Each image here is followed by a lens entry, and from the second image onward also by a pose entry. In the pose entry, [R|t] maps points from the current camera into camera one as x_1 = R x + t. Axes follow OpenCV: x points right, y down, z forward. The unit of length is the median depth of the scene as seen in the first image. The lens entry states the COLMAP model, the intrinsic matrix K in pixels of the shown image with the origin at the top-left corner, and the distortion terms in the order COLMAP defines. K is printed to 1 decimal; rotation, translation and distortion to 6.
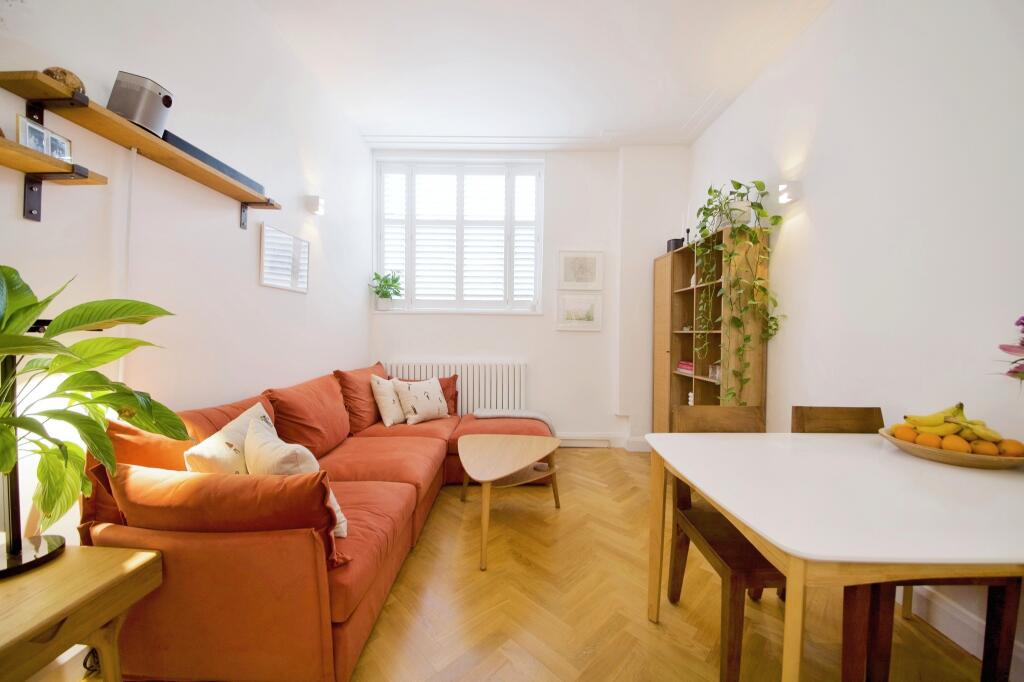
lens RADIAL K [[372.8, 0, 507.4], [0, 372.8, 342.3], [0, 0, 1]] dist [0.007524, -0.013068]
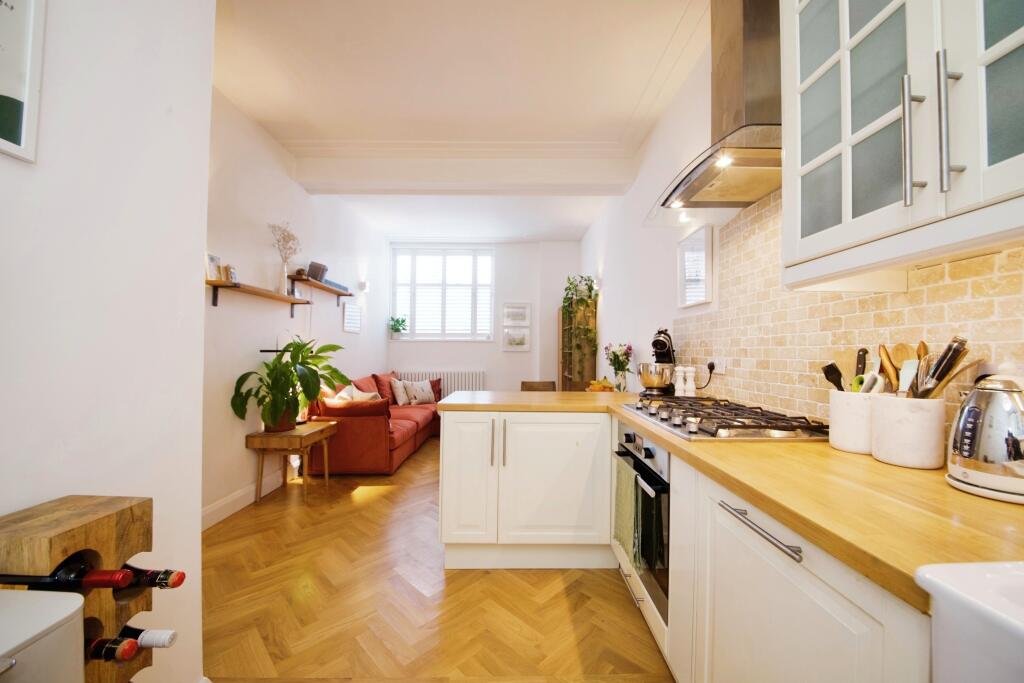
lens RADIAL K [[372.8, 0, 507.4], [0, 372.8, 342.8], [0, 0, 1]] dist [0.007524, -0.013068]
pose [[0.999965, -0.006736, 0.004874, 0.210192], [0.006982, 0.998612, -0.052200, 0.023529], [-0.004515, 0.052233, 0.998625, -0.908417]]
